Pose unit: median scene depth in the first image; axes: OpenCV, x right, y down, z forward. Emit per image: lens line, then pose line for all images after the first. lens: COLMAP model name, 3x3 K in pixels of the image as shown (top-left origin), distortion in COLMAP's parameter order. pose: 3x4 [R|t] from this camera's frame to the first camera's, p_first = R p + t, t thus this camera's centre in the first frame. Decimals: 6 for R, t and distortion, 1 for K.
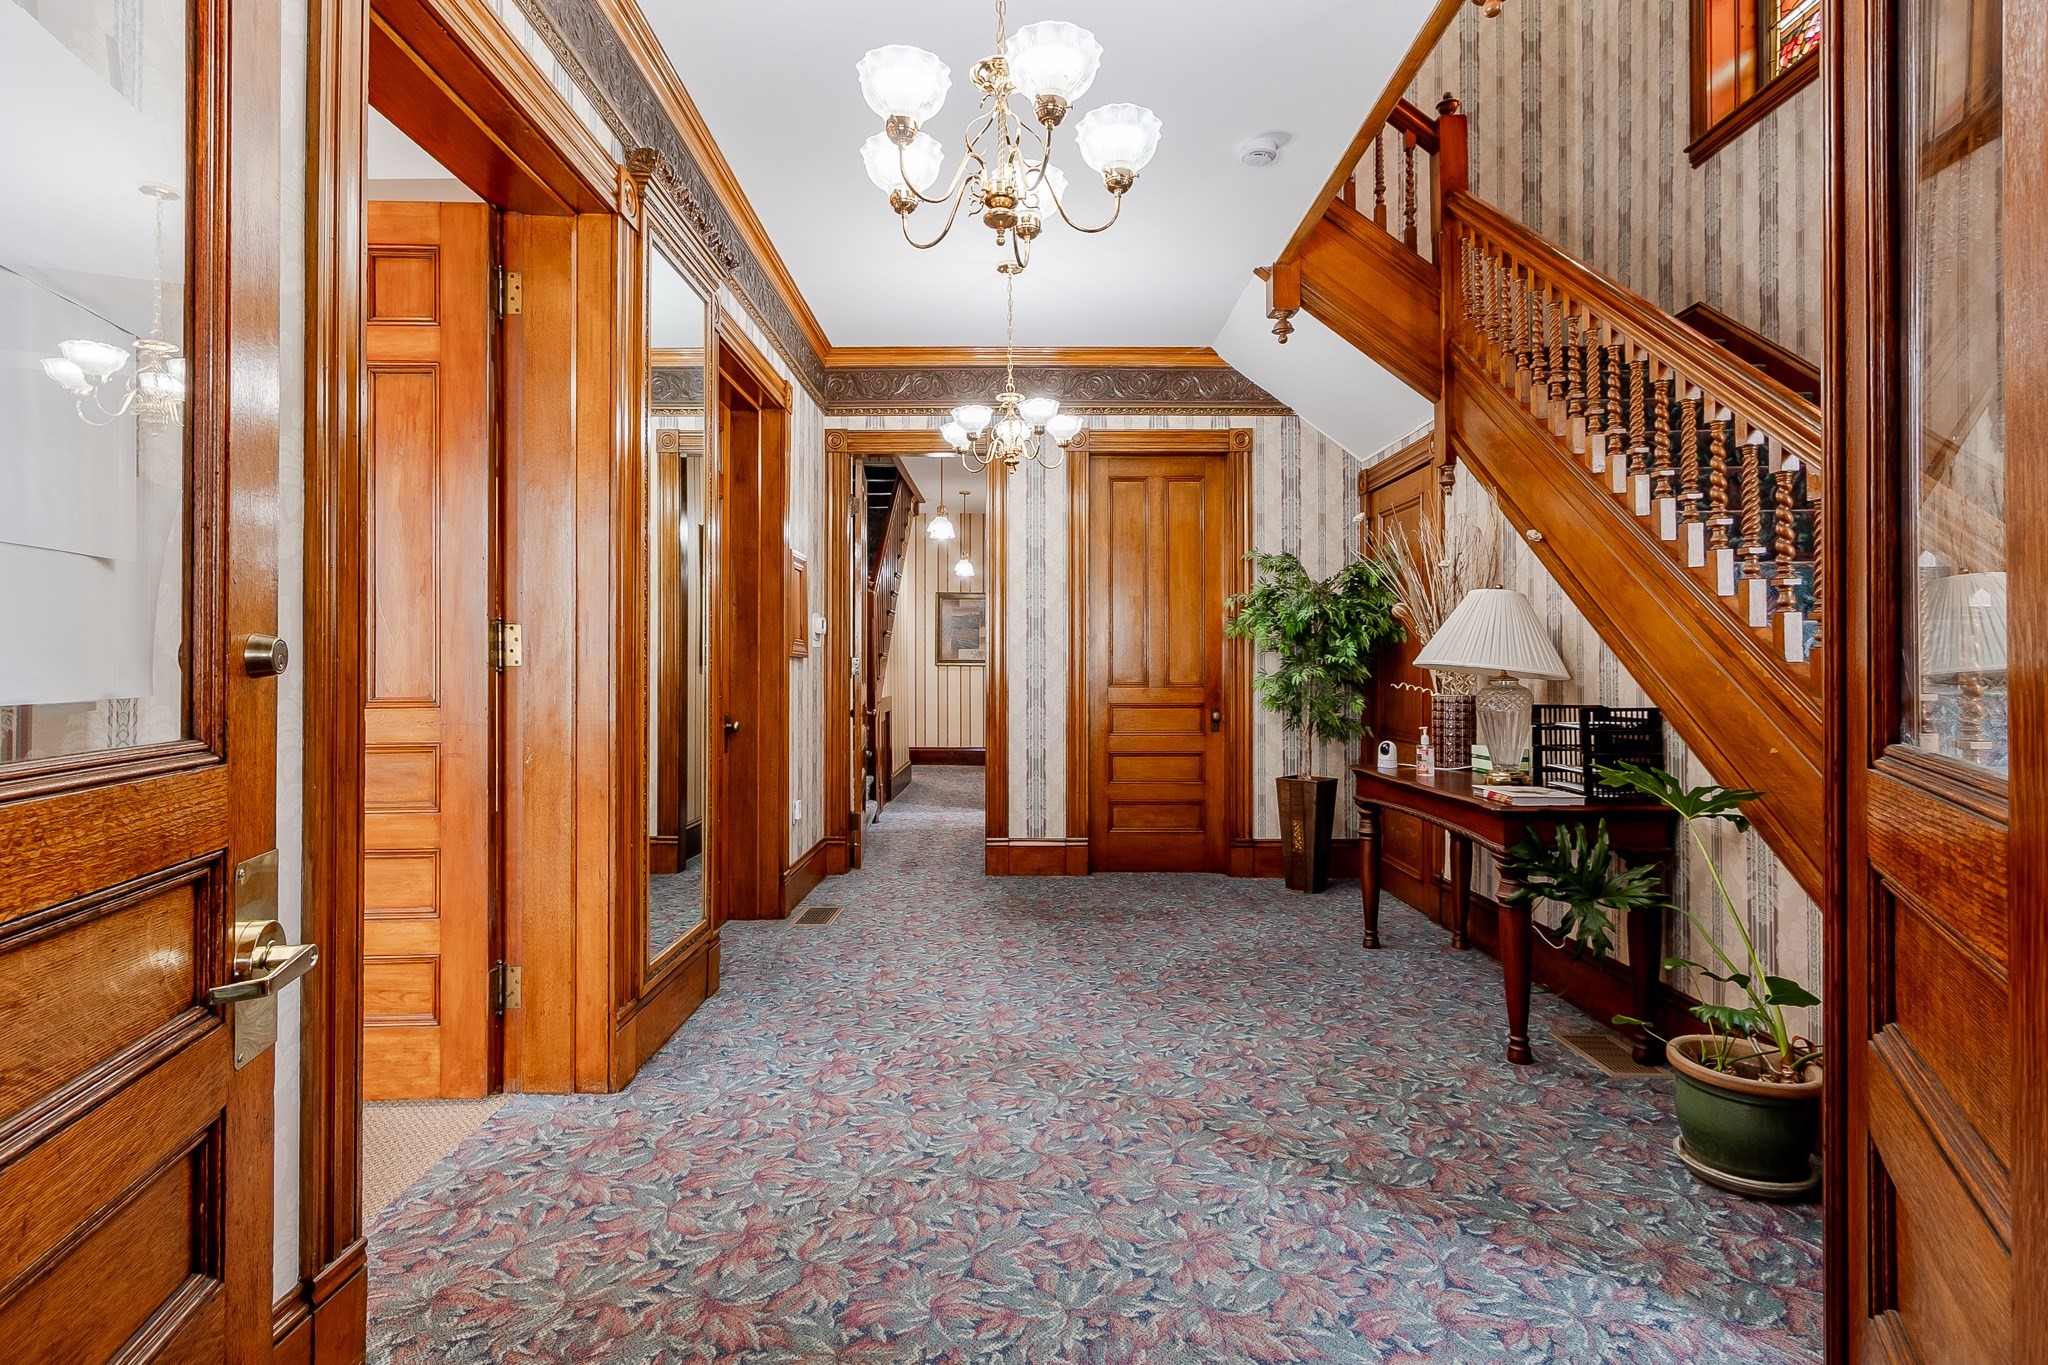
lens RADIAL K [[1037.2, 0, 1006.6], [0, 1037.2, 655.5], [0, 0, 1]] dist [0.006489, -0.001448]
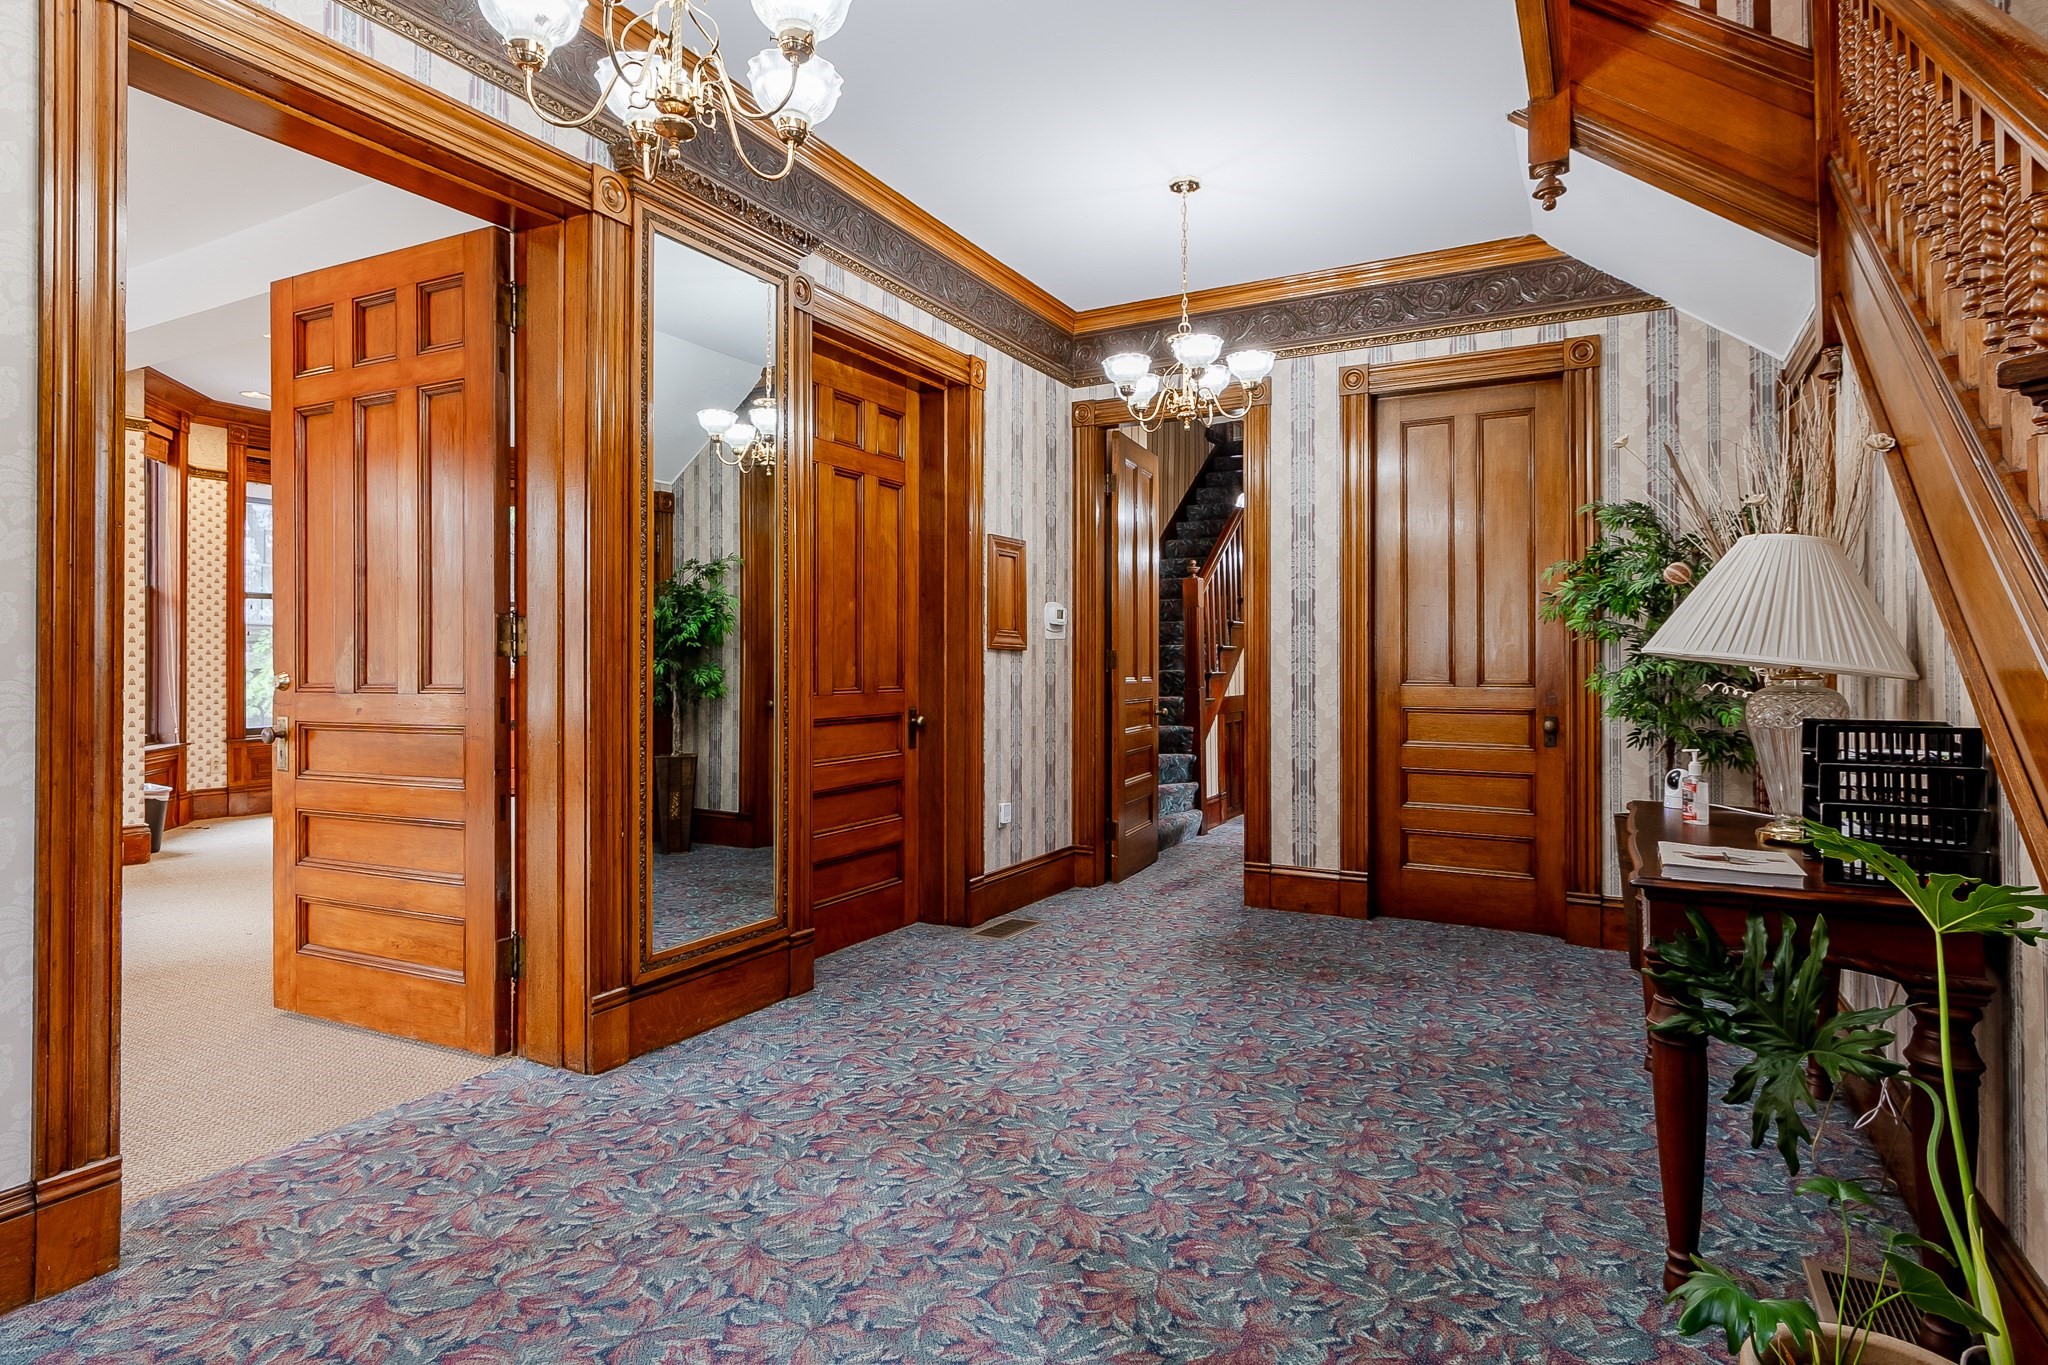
lens RADIAL K [[1087.5, 0, 1008.2], [0, 1087.5, 651.7], [0, 0, 1]] dist [0.009830, -0.003249]
pose [[0.877352, -0.003814, -0.479831, 0.242837], [0.003754, 0.999992, -0.001085, 0.004158], [0.479832, -0.000849, 0.877360, 0.126037]]
